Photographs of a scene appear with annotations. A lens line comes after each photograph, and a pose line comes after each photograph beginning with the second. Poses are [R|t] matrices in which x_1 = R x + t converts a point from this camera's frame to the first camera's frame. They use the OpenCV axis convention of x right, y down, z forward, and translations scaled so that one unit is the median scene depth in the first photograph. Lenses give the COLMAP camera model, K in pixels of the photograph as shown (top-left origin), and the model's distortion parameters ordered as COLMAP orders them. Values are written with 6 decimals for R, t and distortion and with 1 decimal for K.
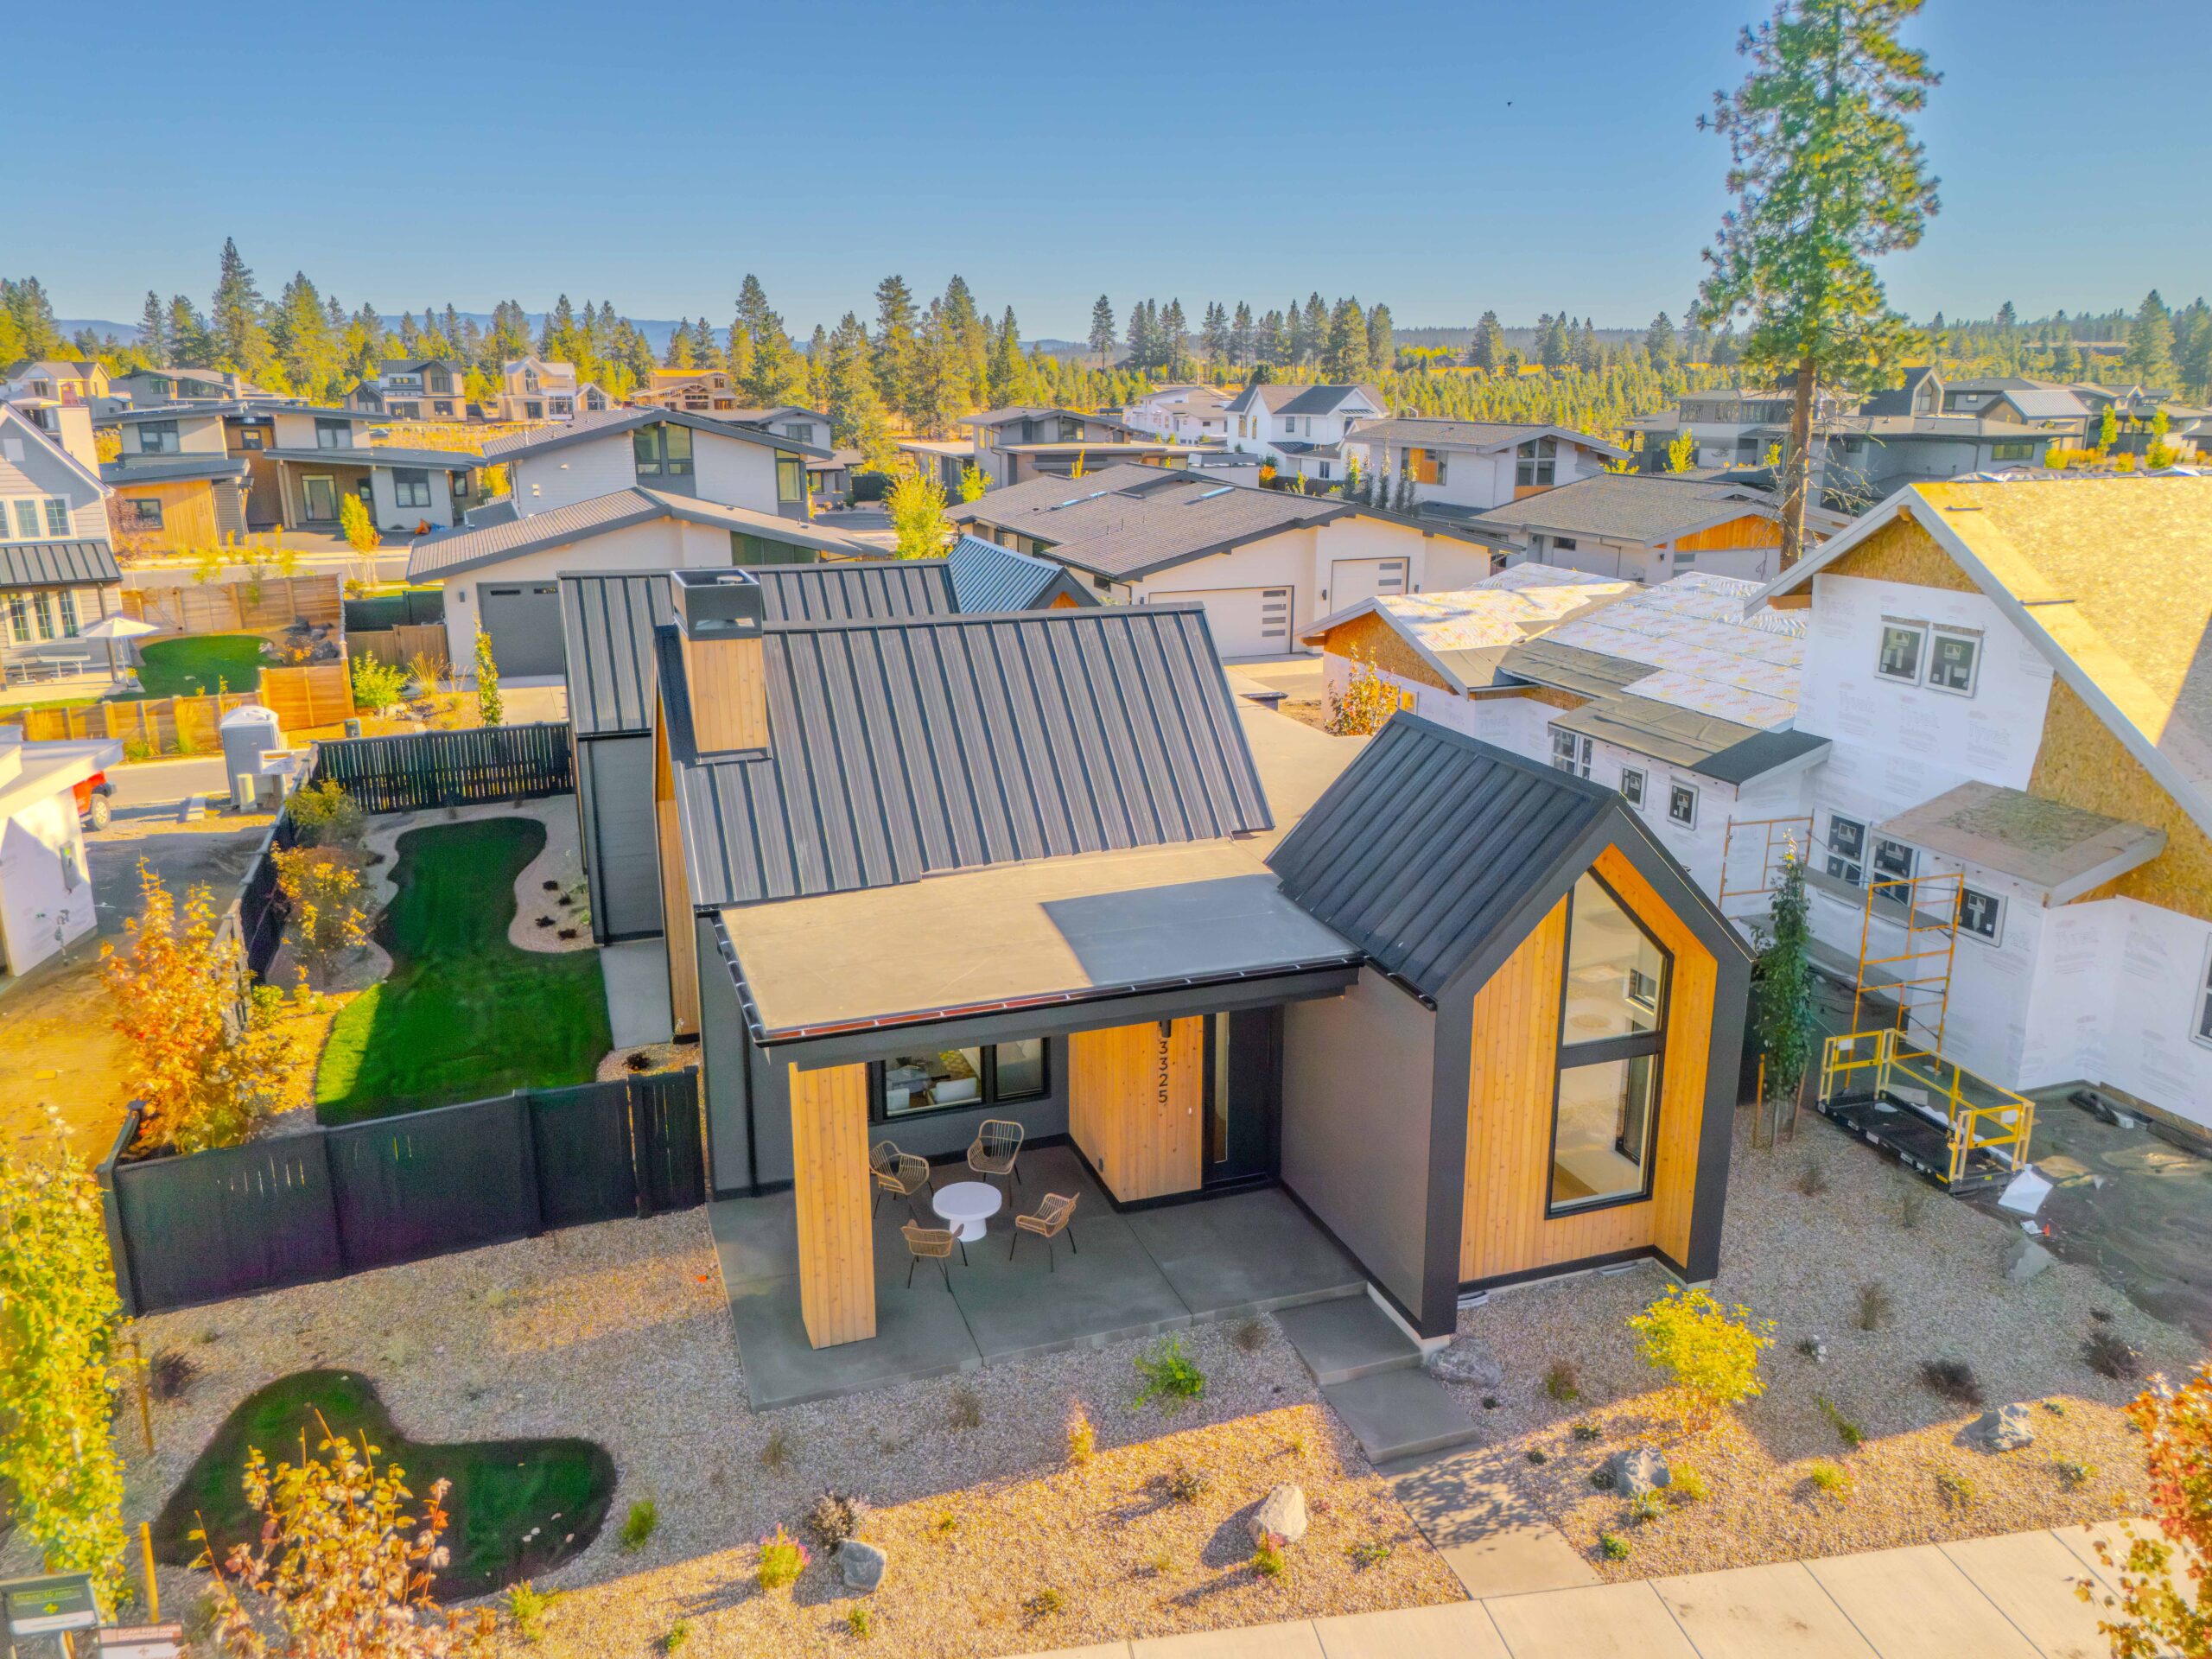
lens RADIAL K [[1643.9, 0, 1106.0], [0, 1643.9, 829.5], [0, 0, 1]] dist [0.099383, -0.091621]
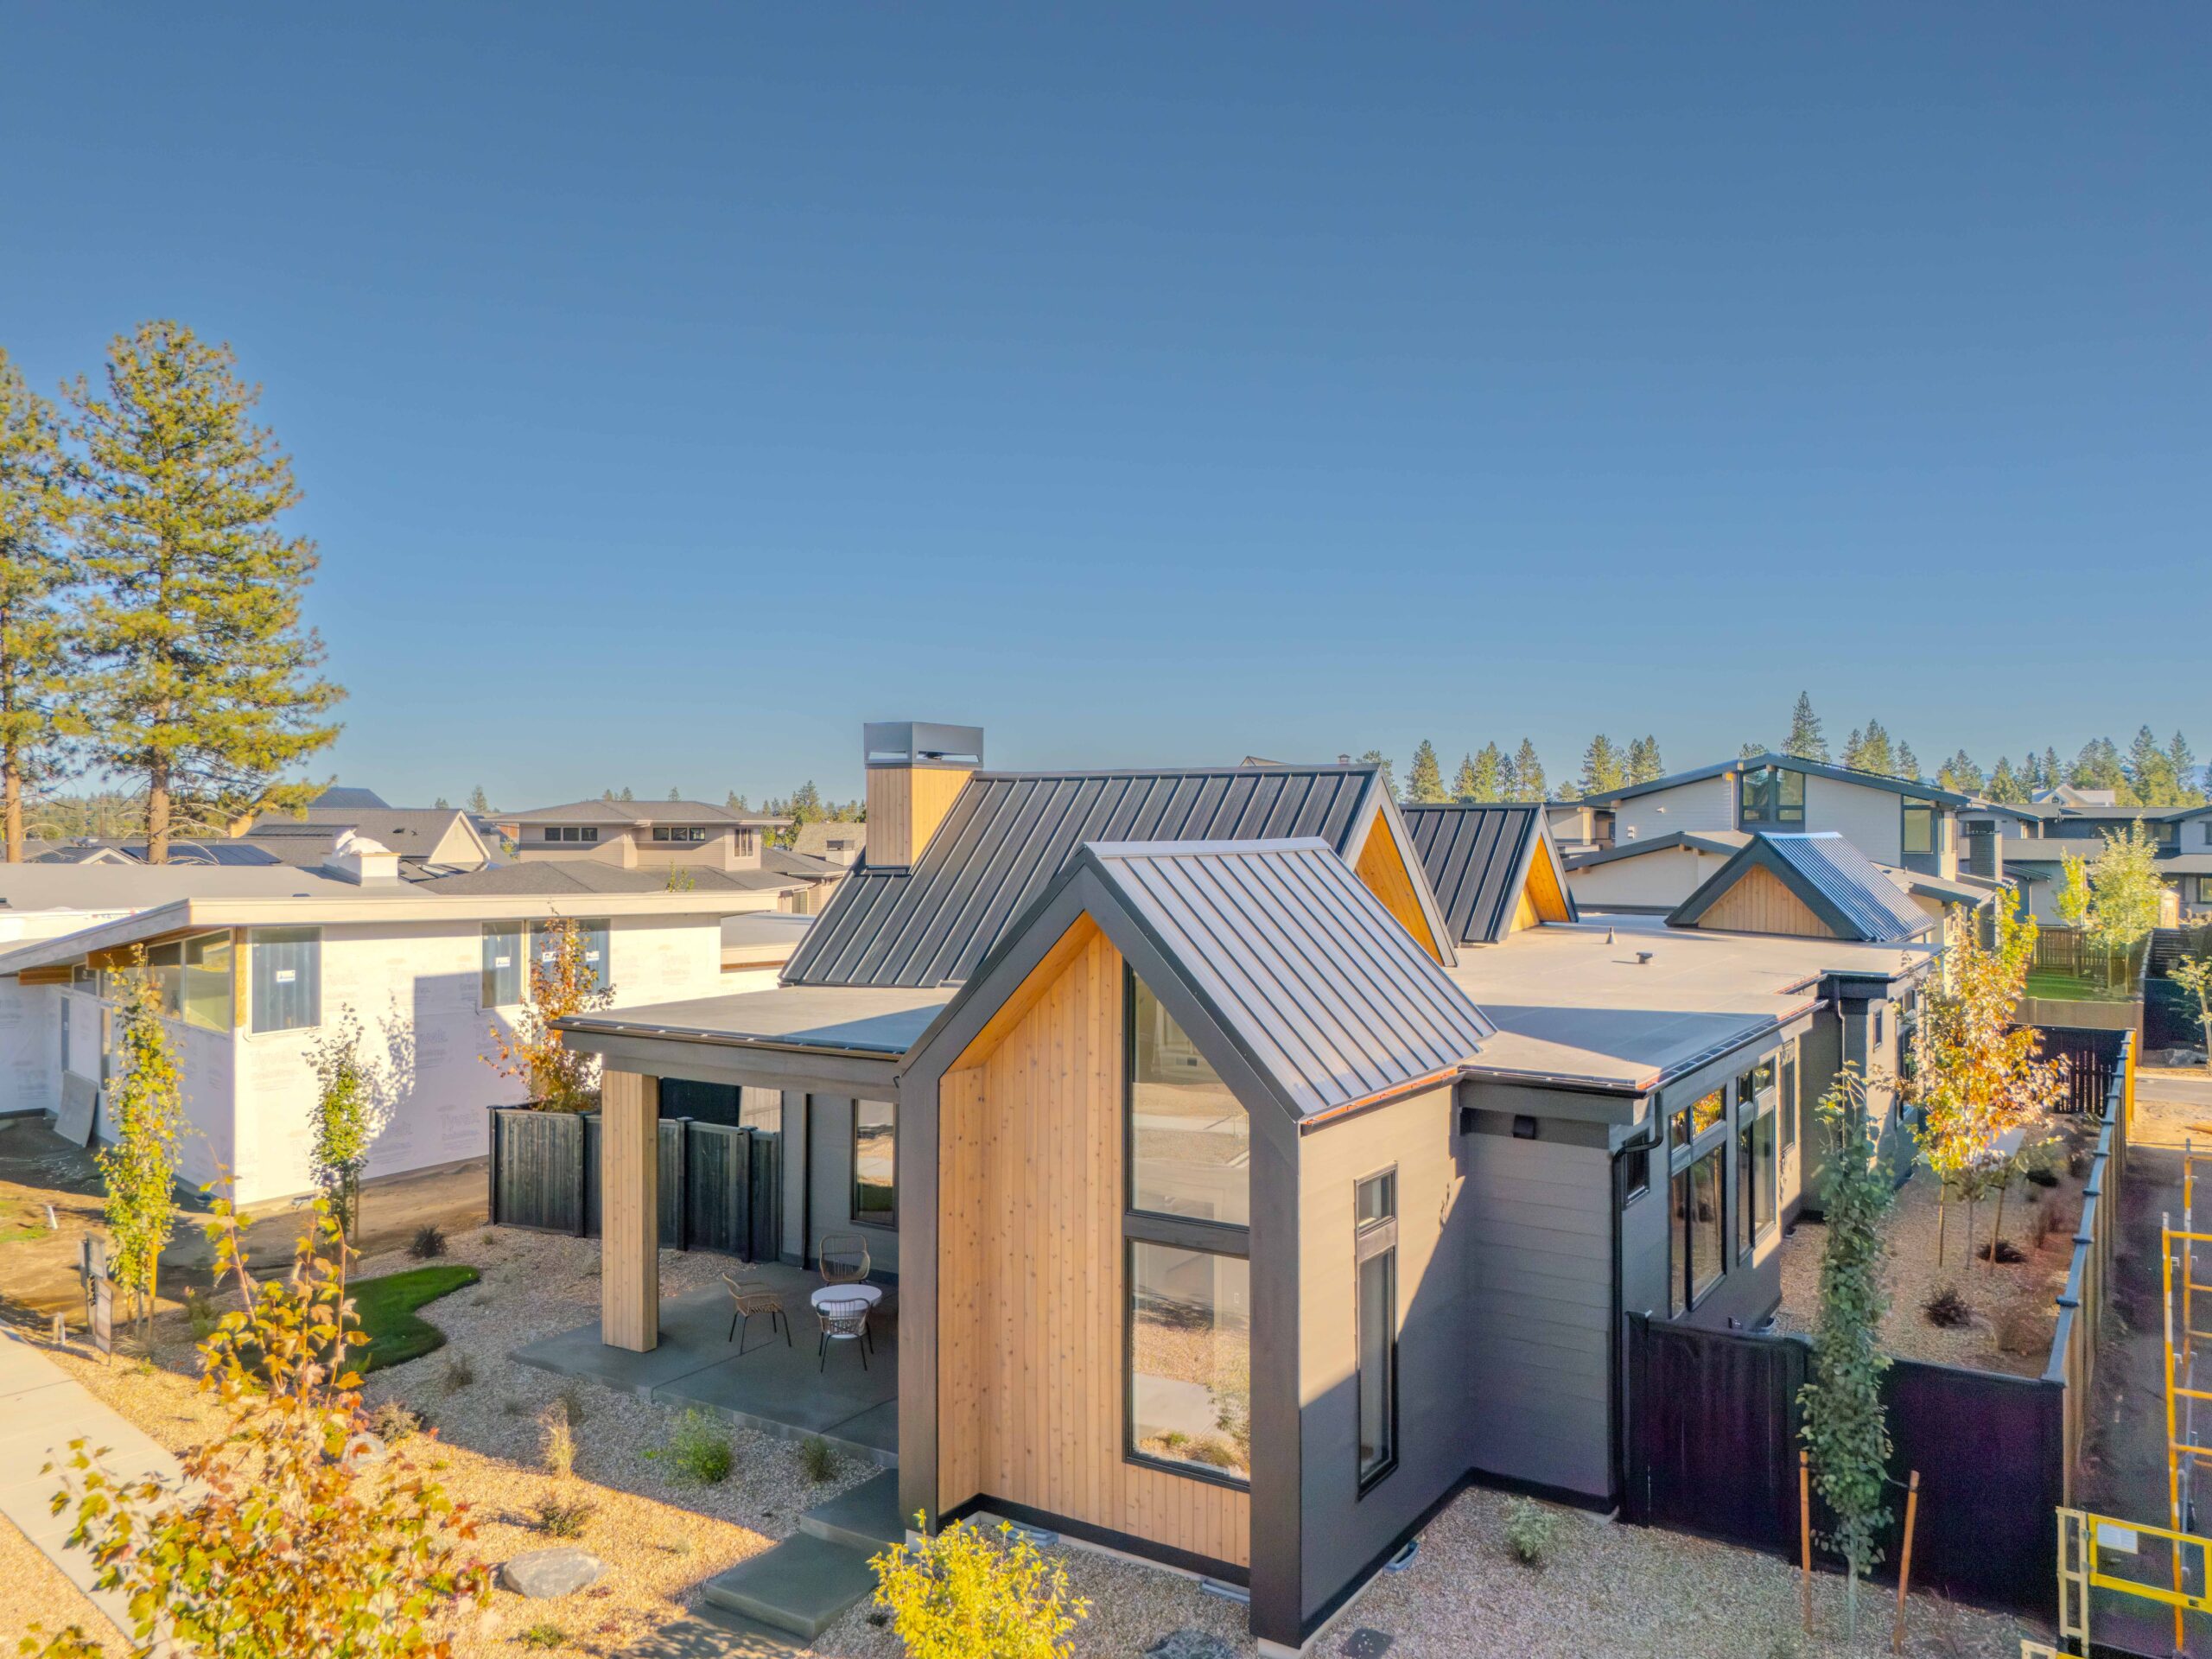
lens RADIAL K [[1646.8, 0, 1106.0], [0, 1646.8, 829.5], [0, 0, 1]] dist [0.054045, -0.037478]
pose [[0.608562, 0.006145, -0.793482, 0.846496], [-0.216631, 0.963270, -0.158685, 0.084428], [0.763363, 0.268463, 0.587541, 0.494985]]
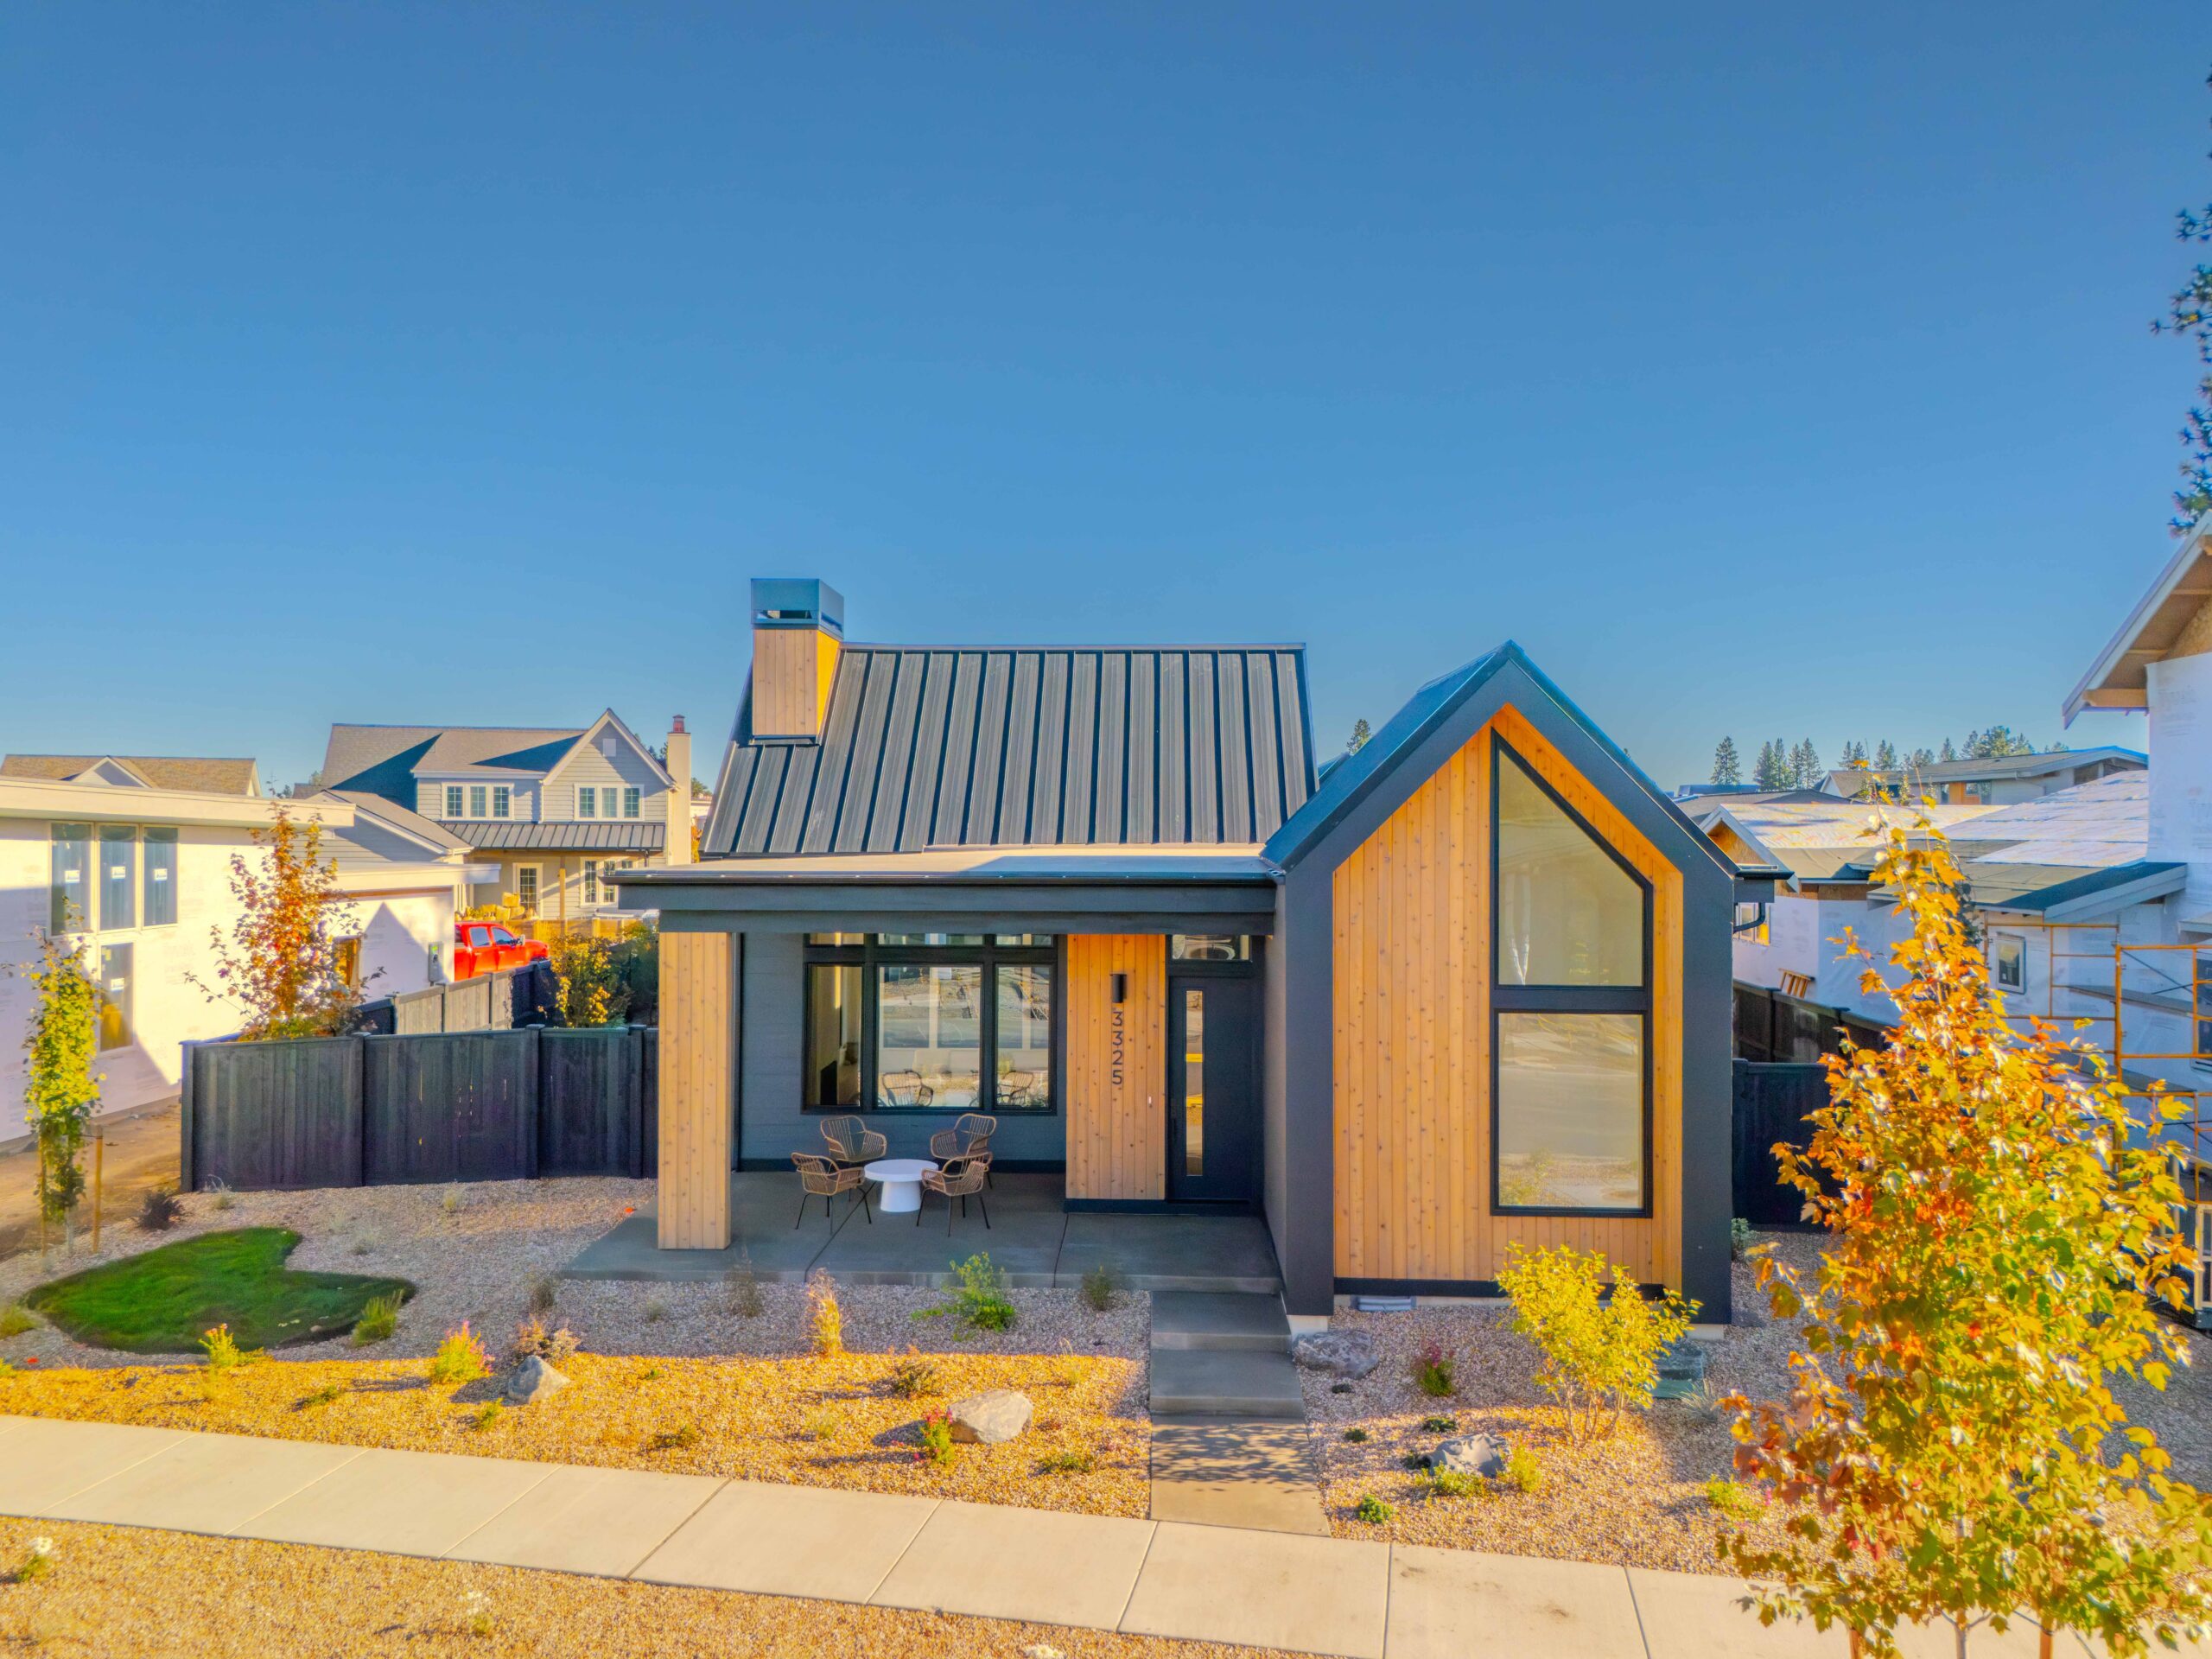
lens RADIAL K [[1643.9, 0, 1106.0], [0, 1643.9, 829.5], [0, 0, 1]] dist [0.099383, -0.091621]
pose [[0.930028, 0.006699, -0.367427, 0.387849], [-0.105724, 0.962440, -0.250061, 0.278189], [0.351951, 0.271410, 0.895805, 0.167984]]
